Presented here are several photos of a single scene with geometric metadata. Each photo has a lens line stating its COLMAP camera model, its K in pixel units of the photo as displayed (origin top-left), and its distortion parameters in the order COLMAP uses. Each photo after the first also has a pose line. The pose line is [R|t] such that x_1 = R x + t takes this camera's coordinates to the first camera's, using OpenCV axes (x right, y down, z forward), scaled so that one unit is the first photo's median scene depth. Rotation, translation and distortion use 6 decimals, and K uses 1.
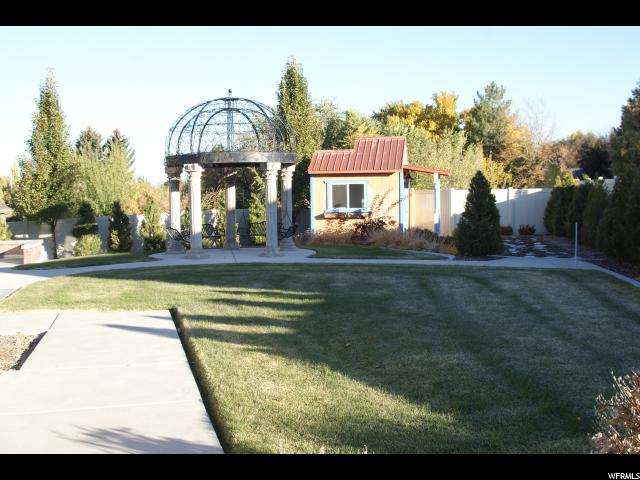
lens RADIAL K [[790.1, 0, 320.0], [0, 790.1, 239.4], [0, 0, 1]] dist [-0.082001, 0.000000]
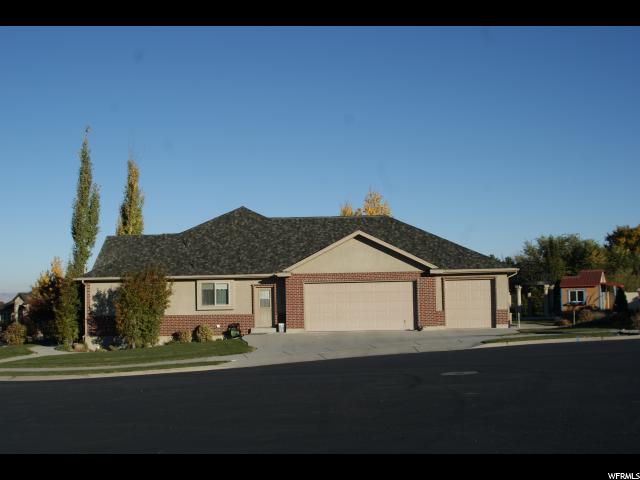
lens RADIAL K [[790.1, 0, 320.0], [0, 790.1, 240.3], [0, 0, 1]] dist [-0.082001, 0.000000]
pose [[0.949048, -0.039007, -0.312708, 0.044173], [0.000603, 0.992533, -0.121978, 0.065860], [0.315131, 0.115574, 0.941985, -1.487787]]
